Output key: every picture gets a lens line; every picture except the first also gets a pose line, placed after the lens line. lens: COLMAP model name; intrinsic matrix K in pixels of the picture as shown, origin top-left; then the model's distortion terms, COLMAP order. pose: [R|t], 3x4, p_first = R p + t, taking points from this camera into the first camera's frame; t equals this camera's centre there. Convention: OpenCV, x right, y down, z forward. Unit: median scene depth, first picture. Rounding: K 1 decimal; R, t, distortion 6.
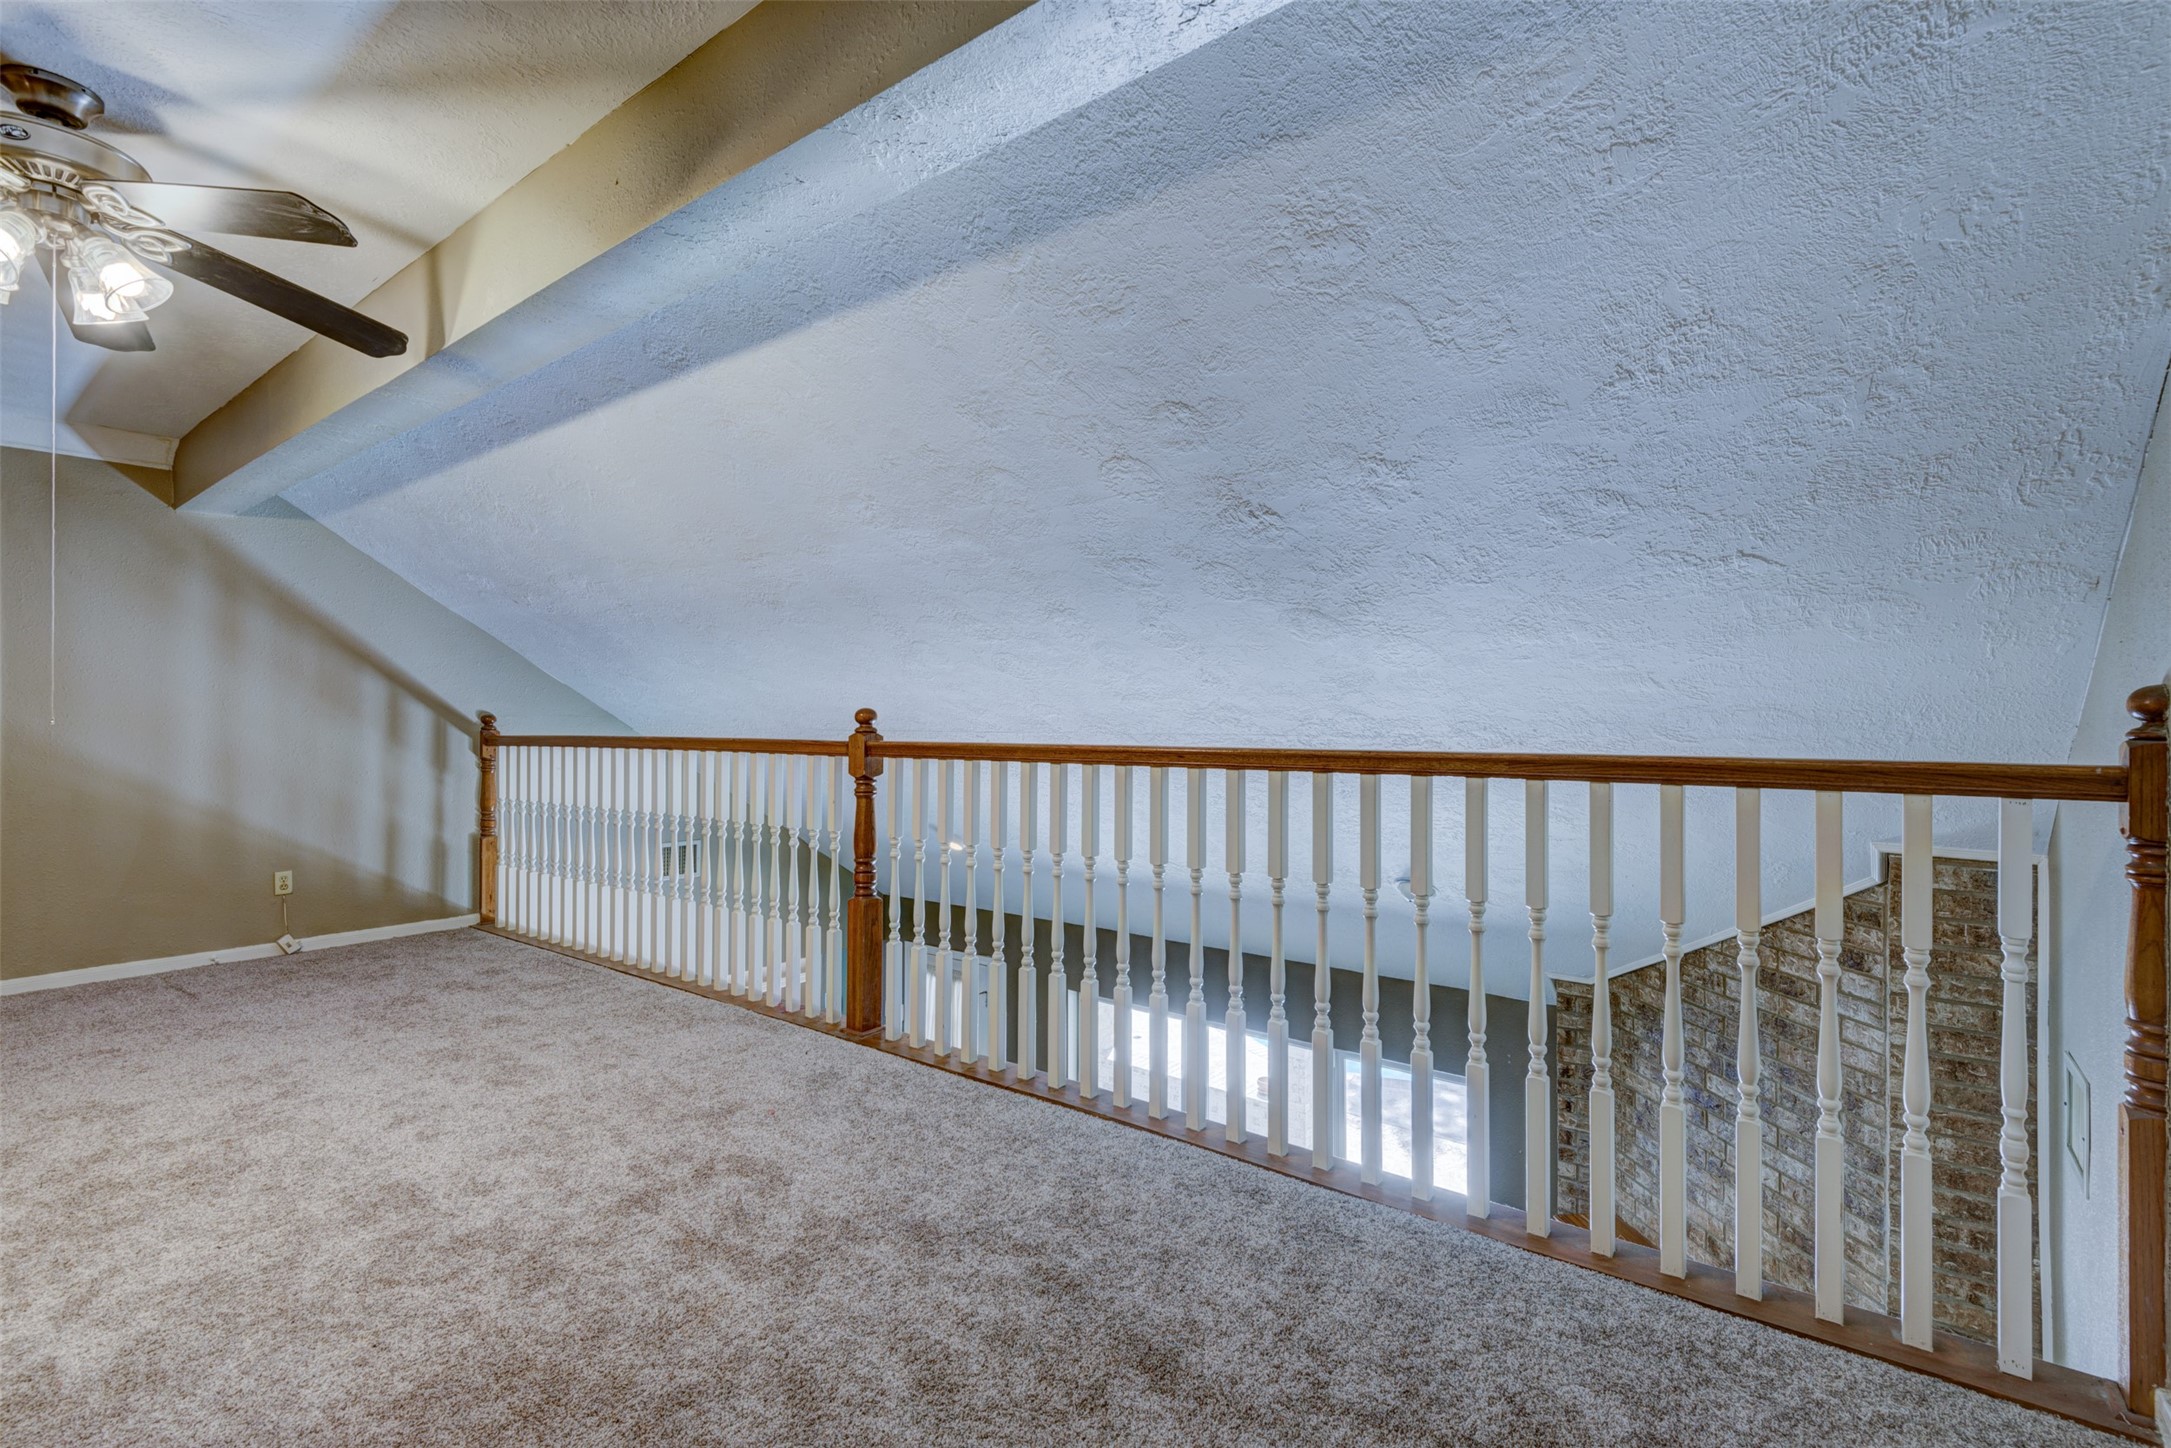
lens RADIAL K [[983.6, 0, 1125.5], [0, 983.6, 724.4], [0, 0, 1]] dist [0.024370, -0.012051]
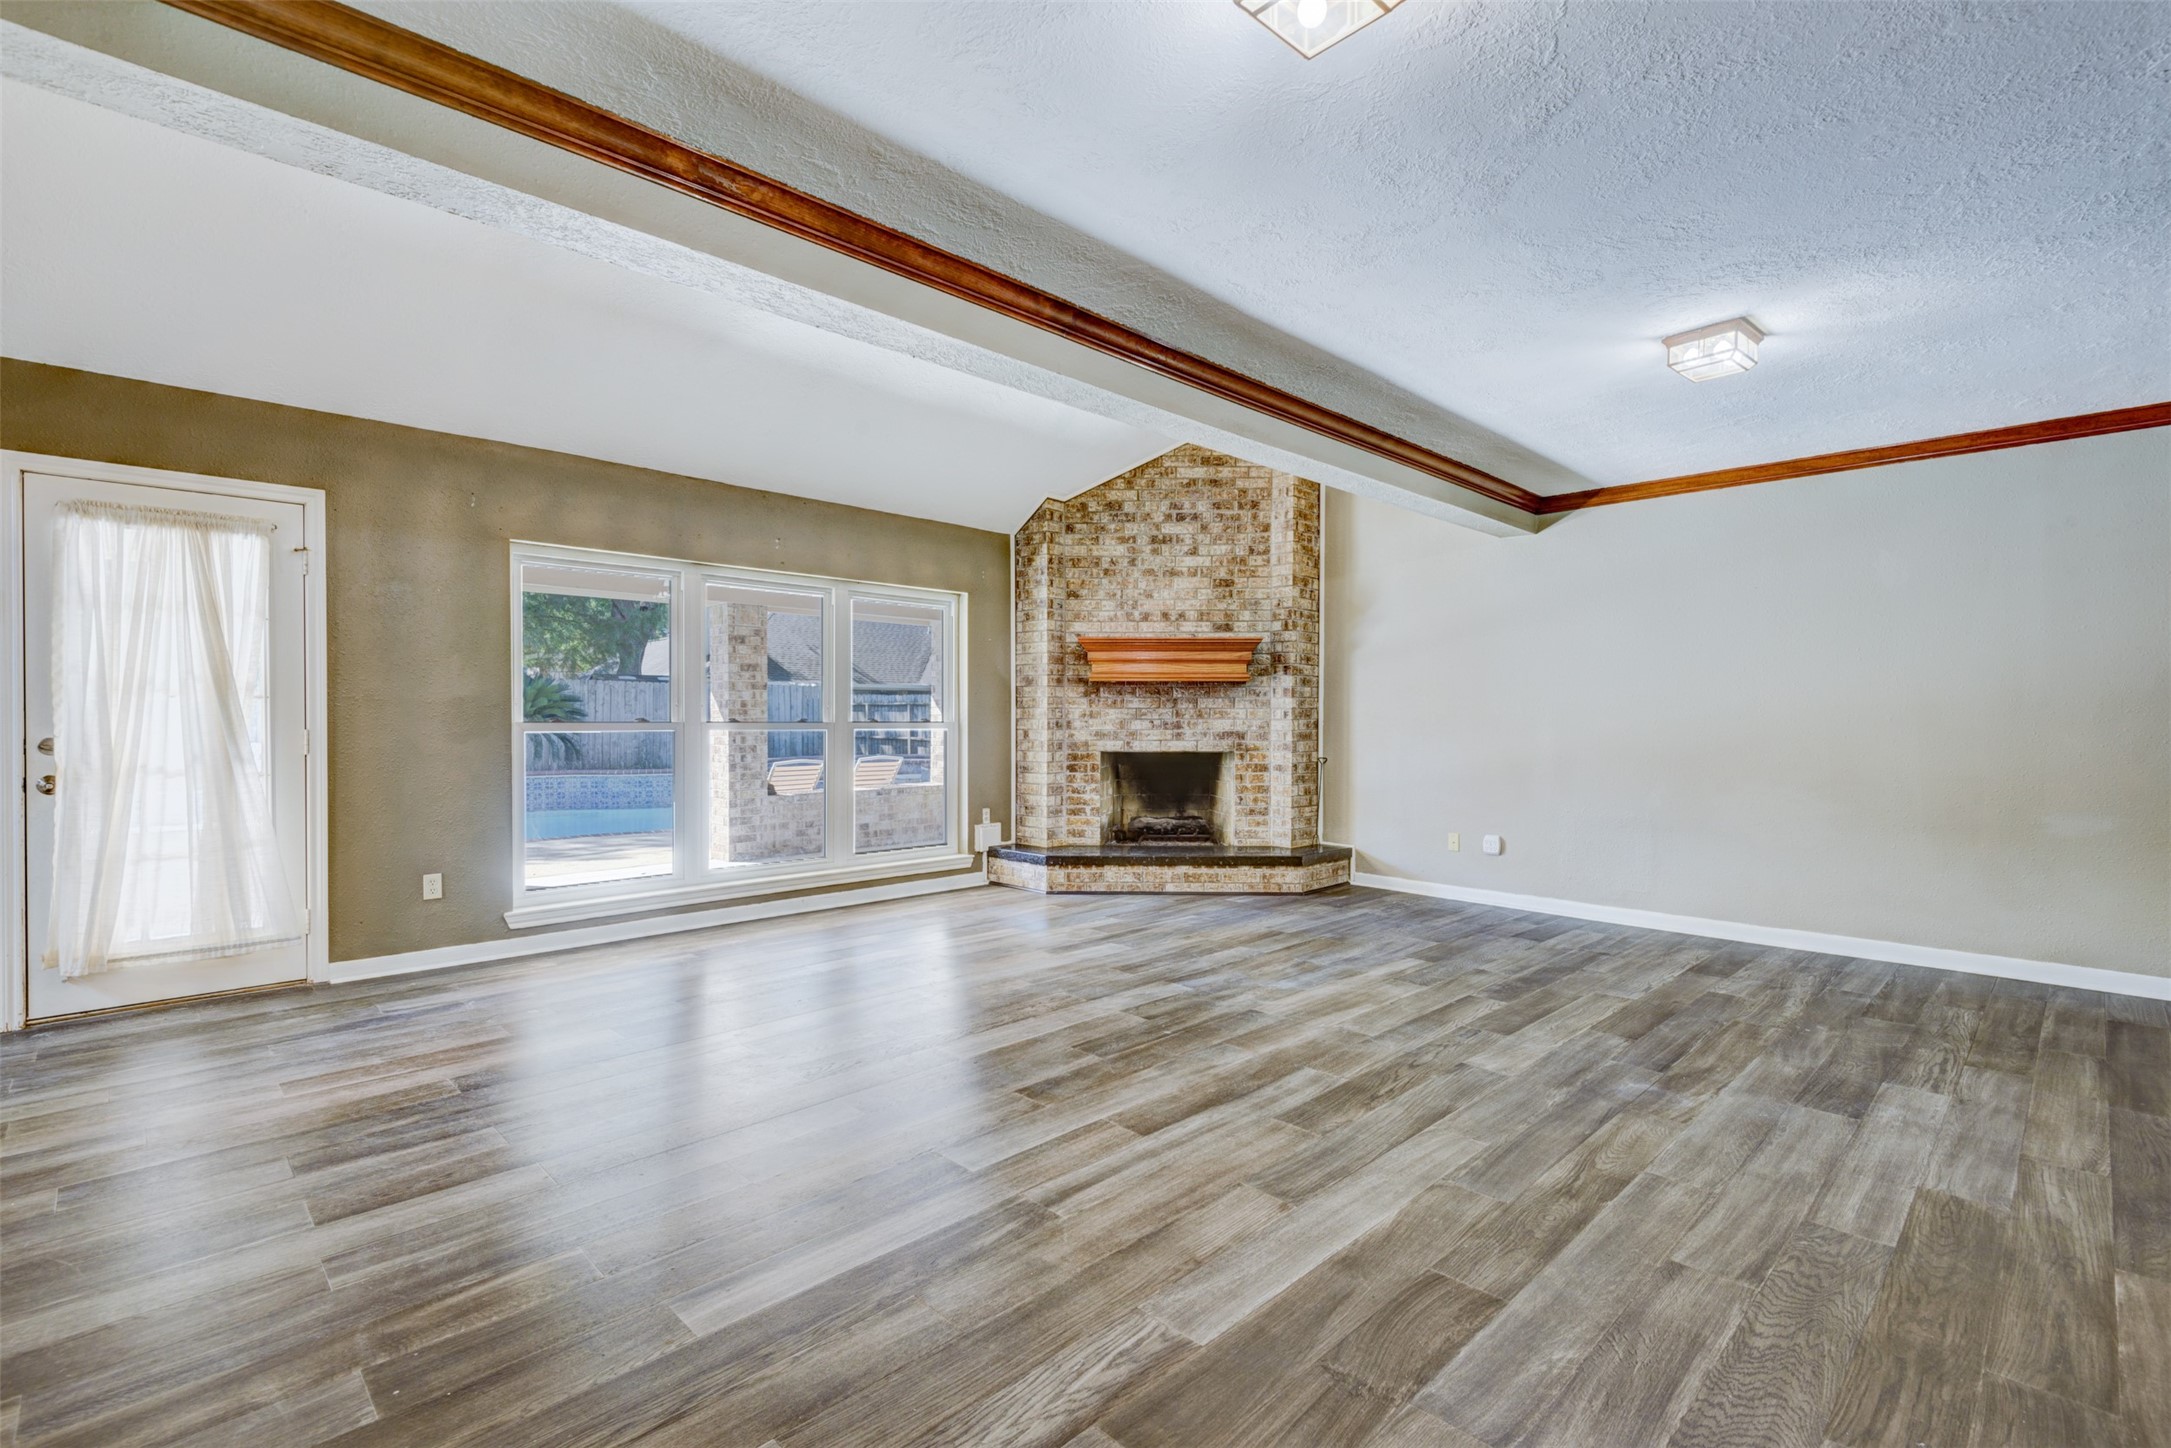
lens RADIAL K [[983.6, 0, 1086.3], [0, 983.6, 723.4], [0, 0, 1]] dist [0.024370, -0.012051]
pose [[0.161365, -0.004626, 0.986884, -1.252547], [-0.001916, 0.999986, 0.005001, 0.719031], [-0.986893, -0.002698, 0.161354, 0.851519]]
